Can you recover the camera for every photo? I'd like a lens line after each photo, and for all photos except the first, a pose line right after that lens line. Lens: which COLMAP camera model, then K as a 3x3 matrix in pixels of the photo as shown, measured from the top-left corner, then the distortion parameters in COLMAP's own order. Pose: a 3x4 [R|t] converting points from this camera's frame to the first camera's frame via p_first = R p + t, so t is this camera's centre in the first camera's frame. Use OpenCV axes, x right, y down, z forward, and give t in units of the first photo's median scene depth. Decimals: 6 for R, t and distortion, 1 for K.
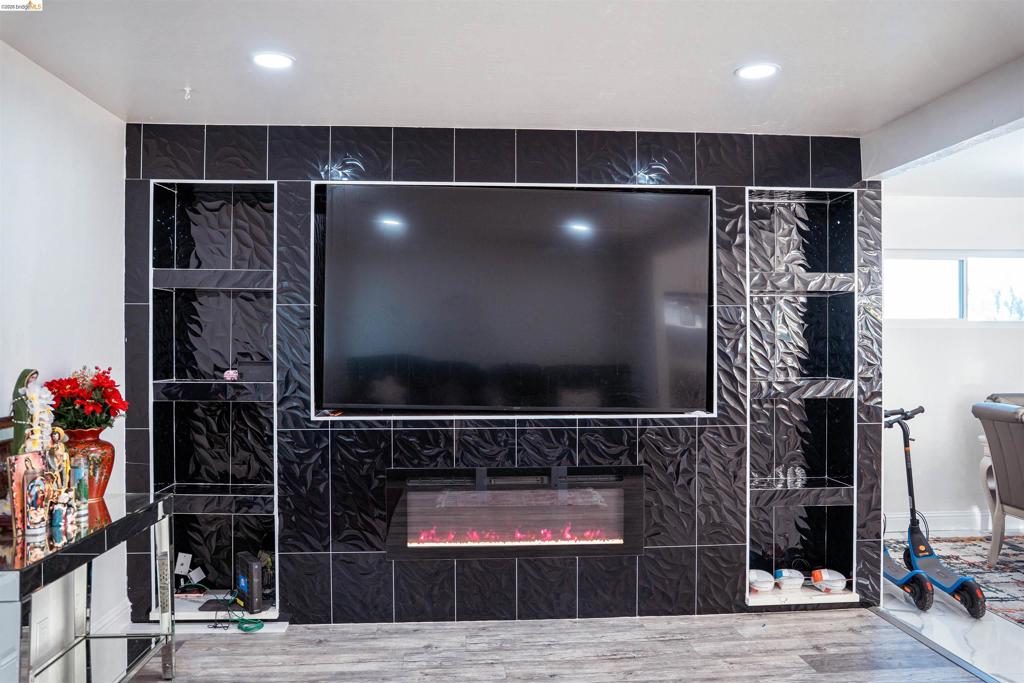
lens RADIAL K [[798.4, 0, 512.0], [0, 798.4, 341.5], [0, 0, 1]] dist [-0.107380, 0.105155]
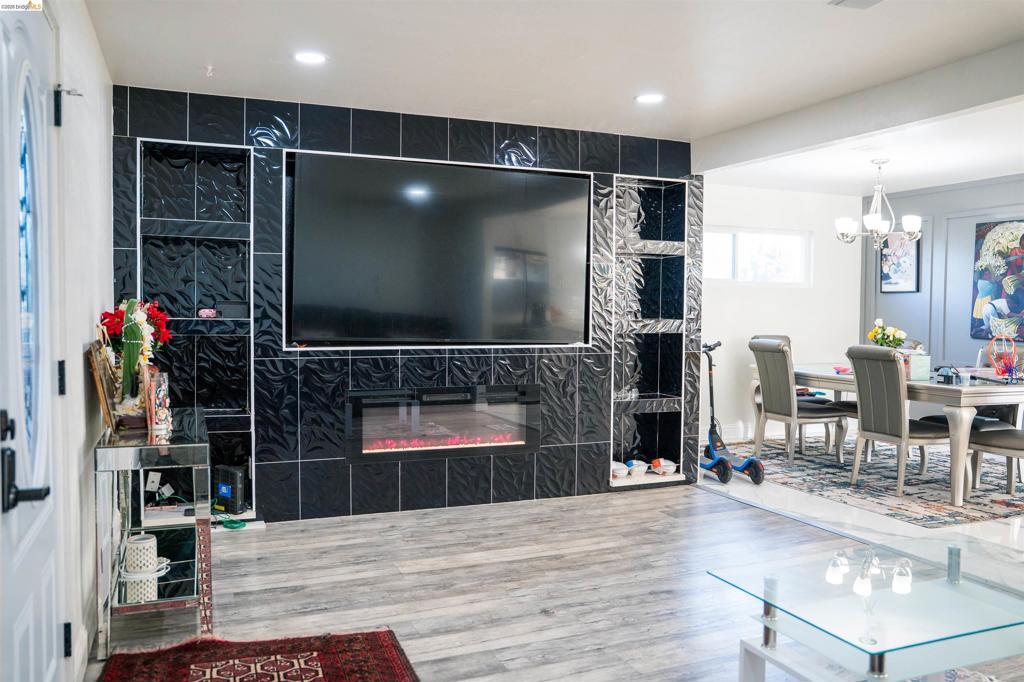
lens RADIAL K [[798.4, 0, 512.0], [0, 798.4, 341.0], [0, 0, 1]] dist [-0.107380, 0.105155]
pose [[0.949268, -0.004771, 0.314432, -0.293115], [-0.009250, 0.999029, 0.043083, 0.029559], [-0.314332, -0.043805, 0.948302, -0.231599]]
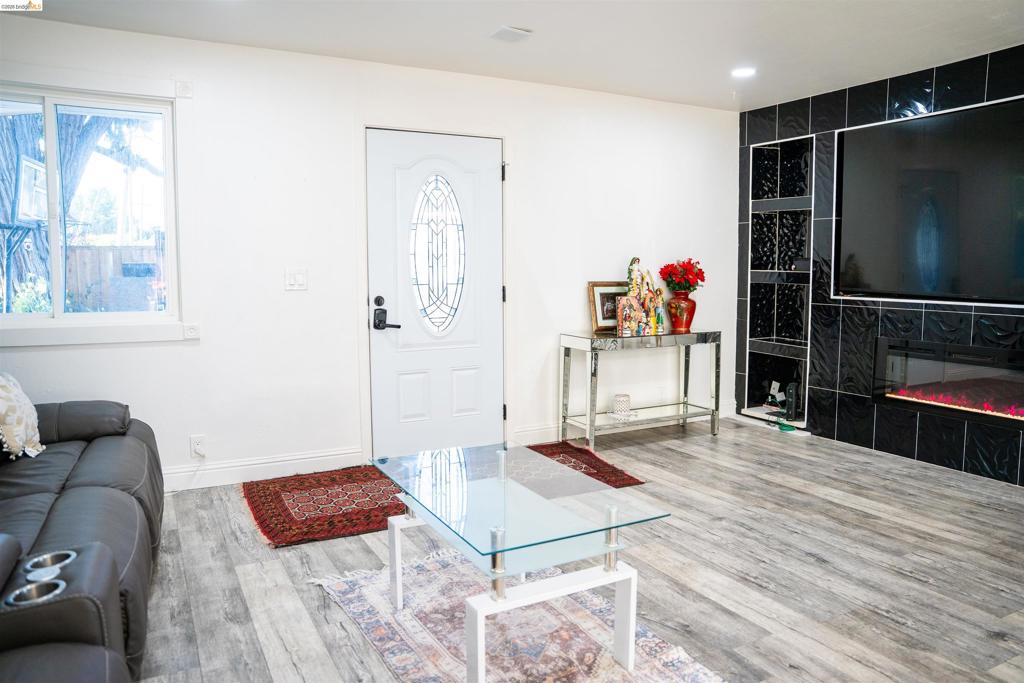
lens RADIAL K [[703.6, 0, 512.0], [0, 703.6, 341.5], [0, 0, 1]] dist [-0.125395, 0.056742]
pose [[0.407286, 0.098015, -0.908026, 0.639773], [0.007616, 0.993826, 0.110692, 0.033548], [0.913269, -0.051999, 0.404025, -0.042796]]
